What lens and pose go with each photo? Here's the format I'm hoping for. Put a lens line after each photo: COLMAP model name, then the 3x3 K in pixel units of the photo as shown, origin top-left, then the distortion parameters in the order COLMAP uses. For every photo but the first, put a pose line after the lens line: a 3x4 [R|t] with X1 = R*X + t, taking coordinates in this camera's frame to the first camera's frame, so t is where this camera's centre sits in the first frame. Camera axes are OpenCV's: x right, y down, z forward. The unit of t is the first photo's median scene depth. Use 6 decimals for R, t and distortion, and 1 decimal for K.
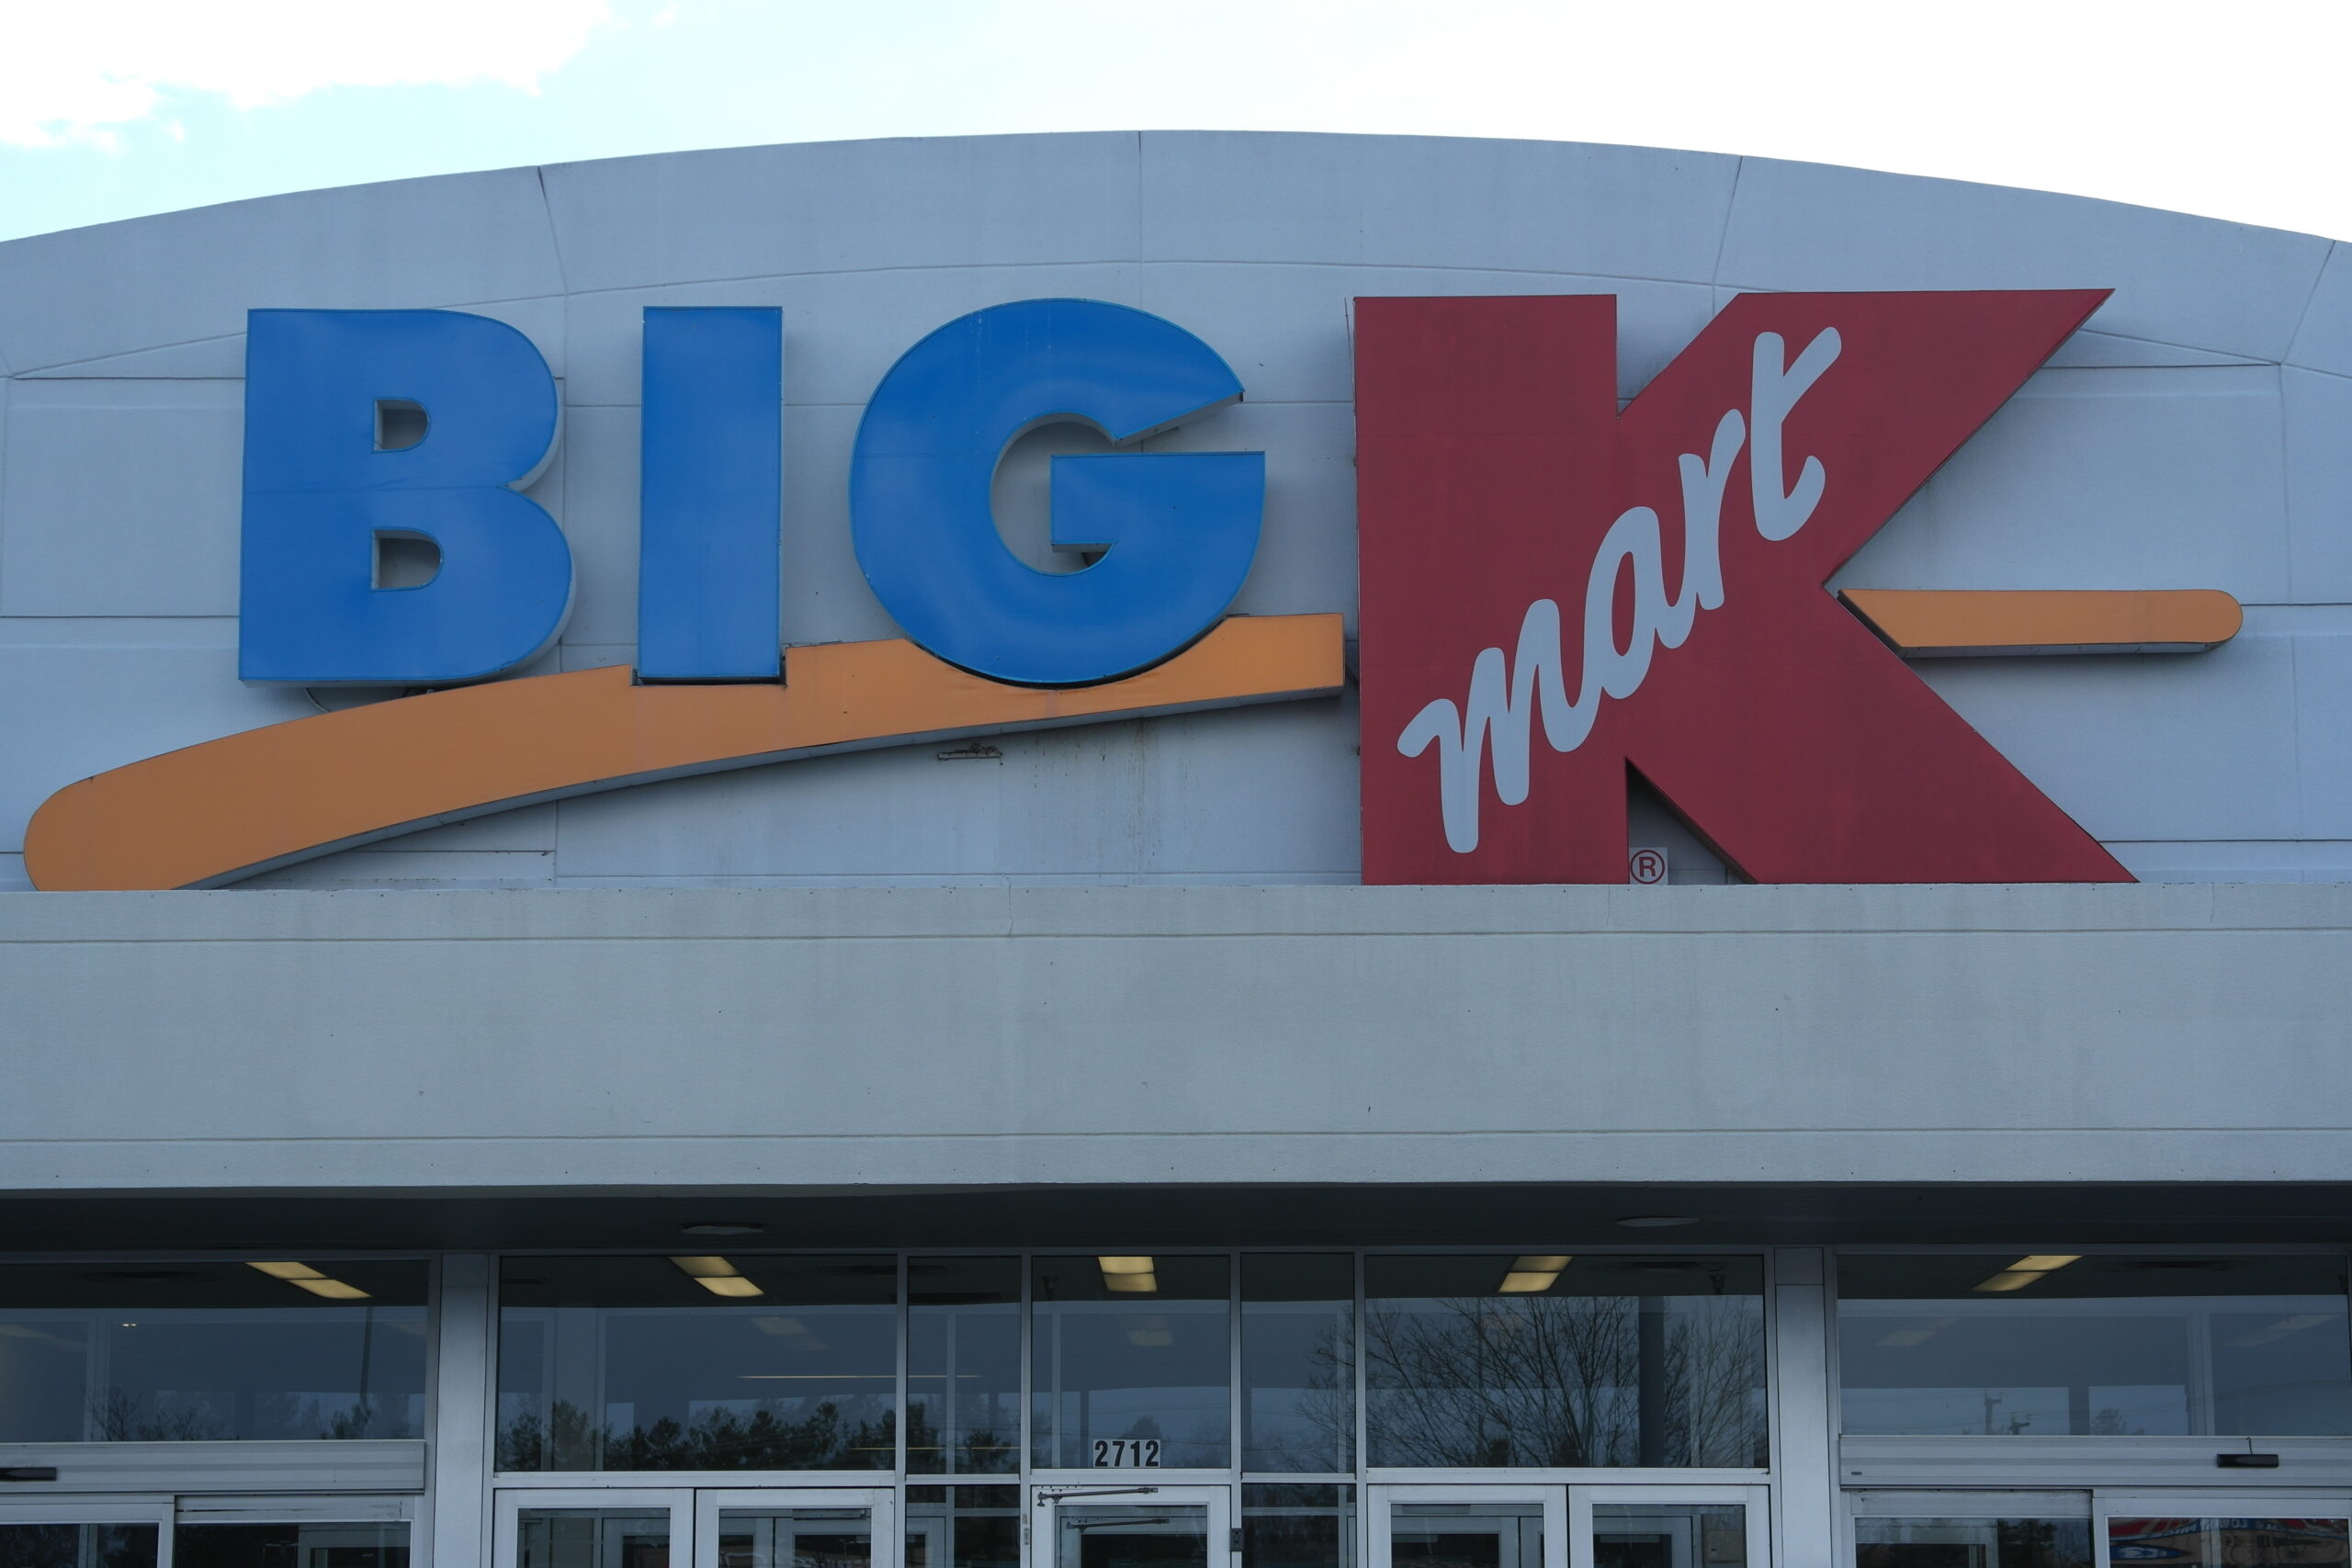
lens RADIAL K [[4939.4, 0, 1176.0], [0, 4939.4, 784.0], [0, 0, 1]] dist [0.069530, 0.293786]
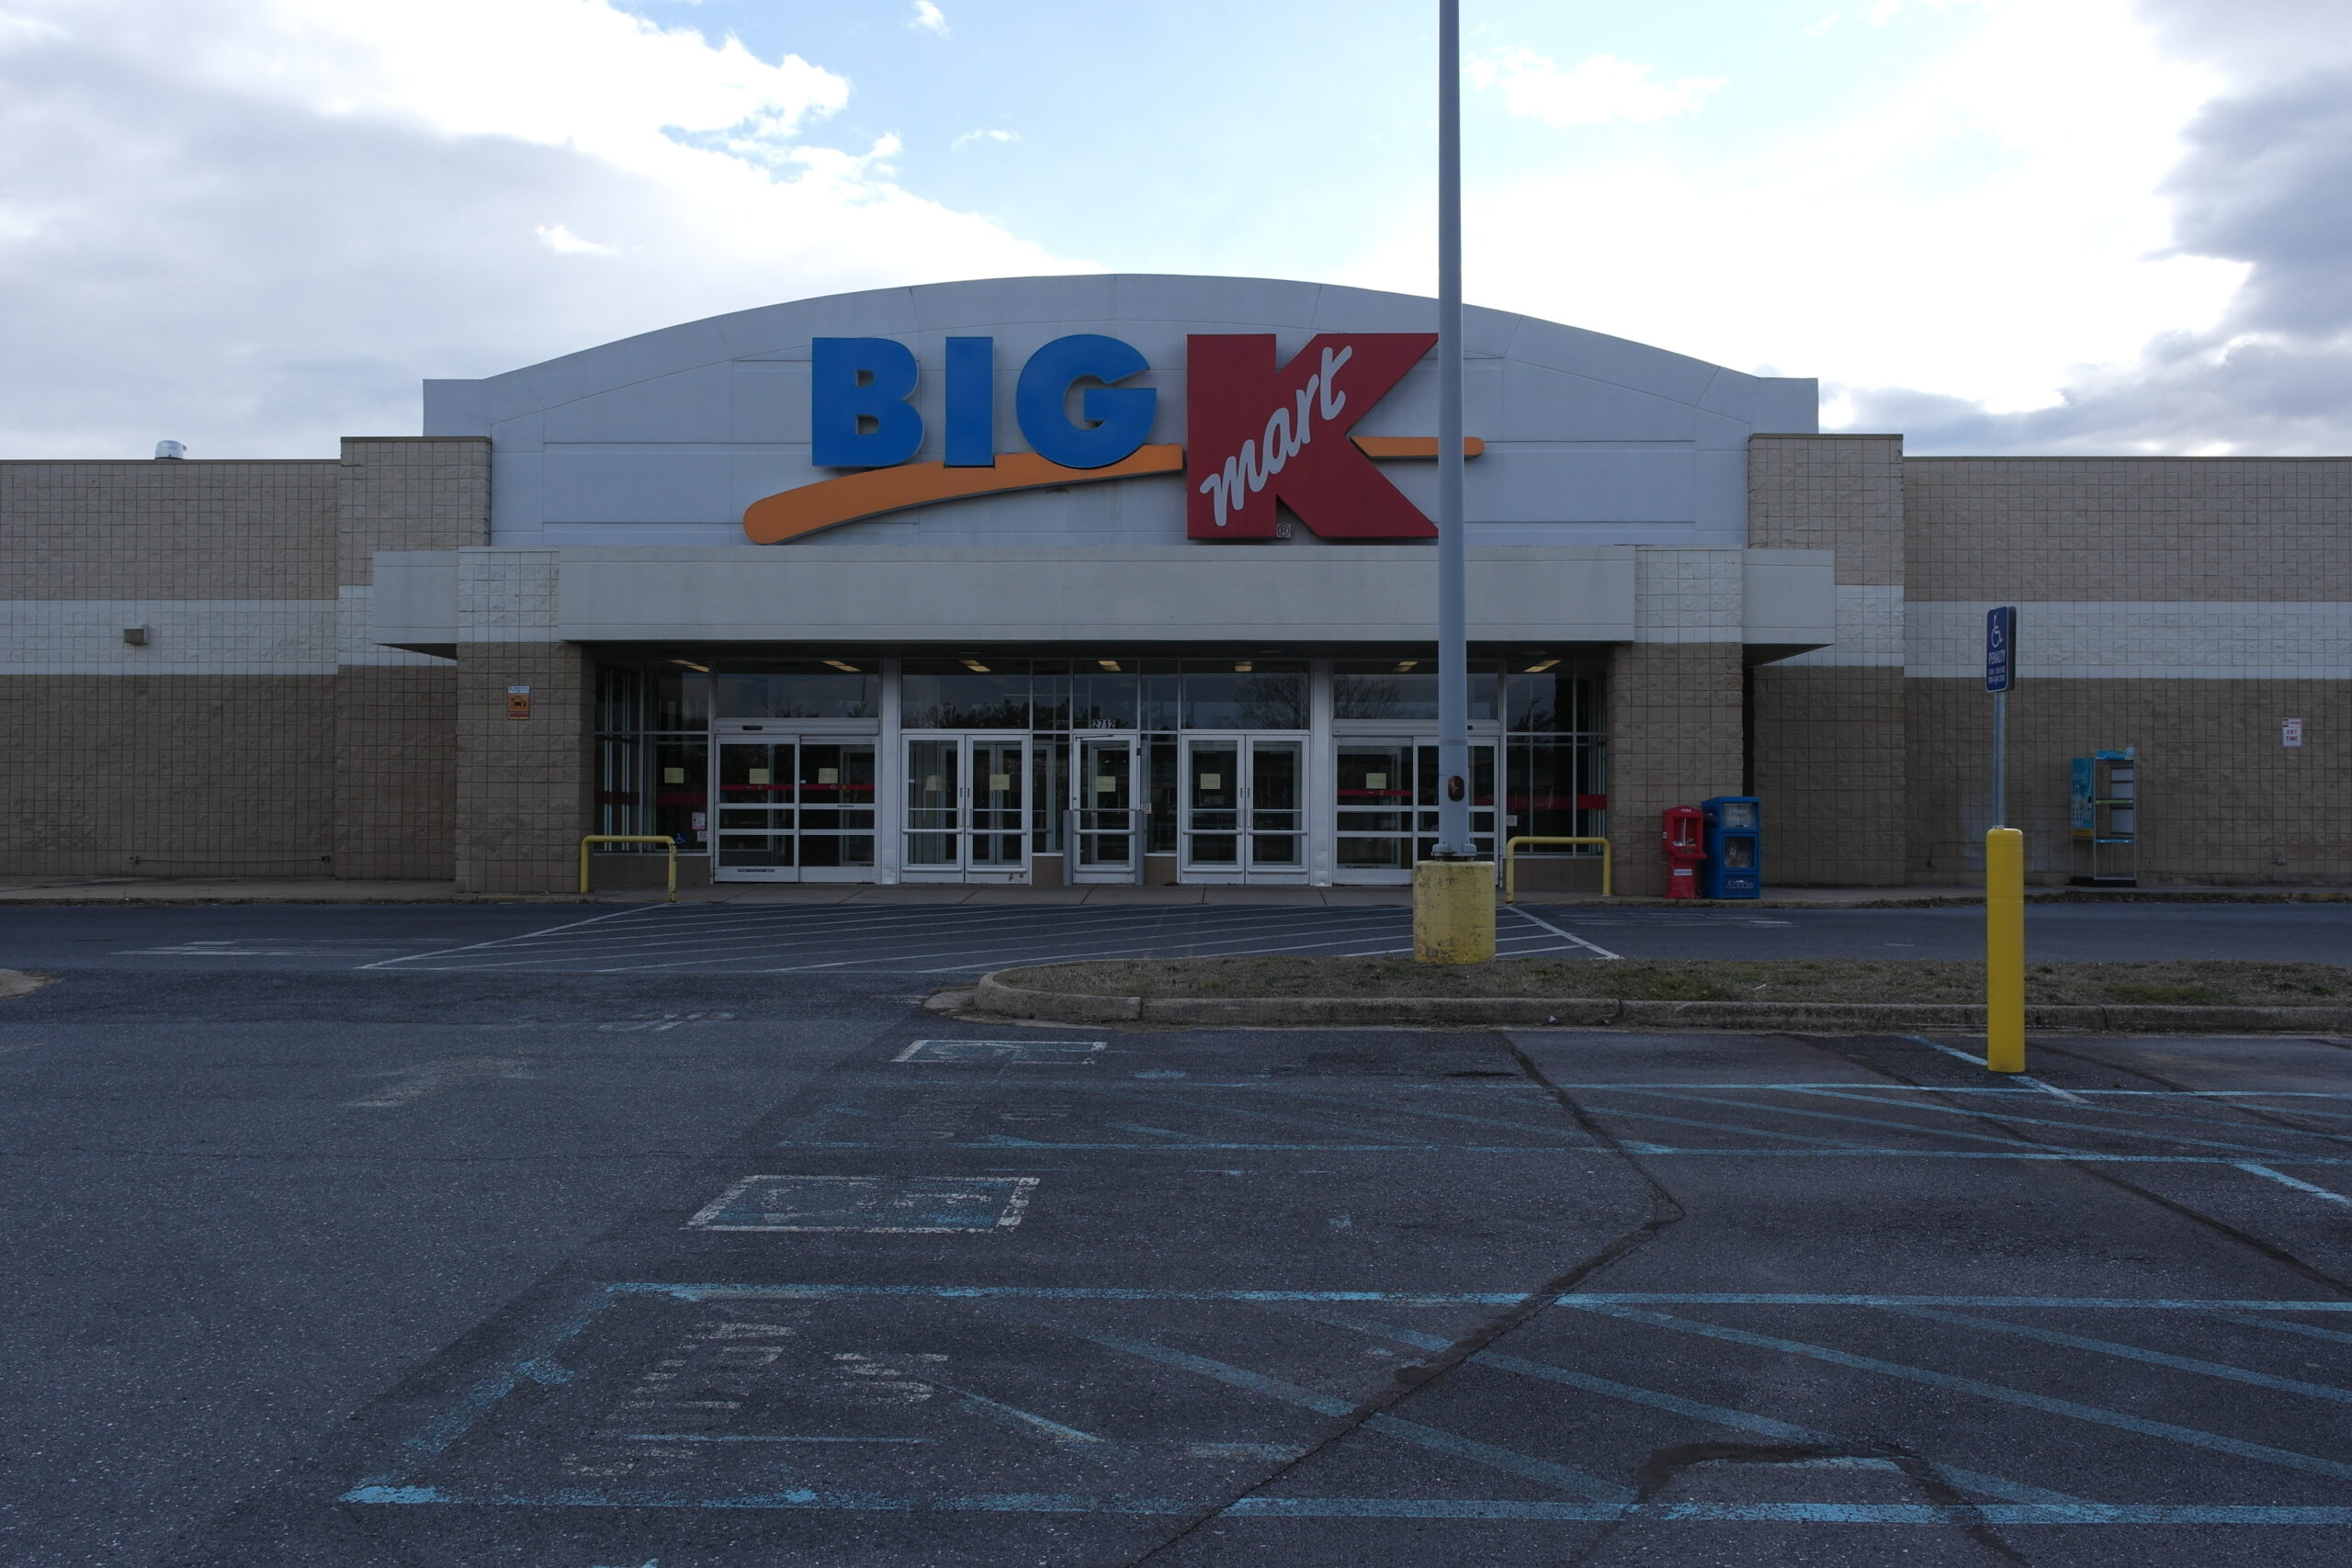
lens RADIAL K [[2080.1, 0, 1176.0], [0, 2080.1, 784.0], [0, 0, 1]] dist [-0.008911, -0.005778]
pose [[0.999869, 0.005272, -0.015289, 0.050289], [-0.002682, 0.986337, 0.164719, -0.038885], [0.015949, -0.164657, 0.986222, -0.265345]]
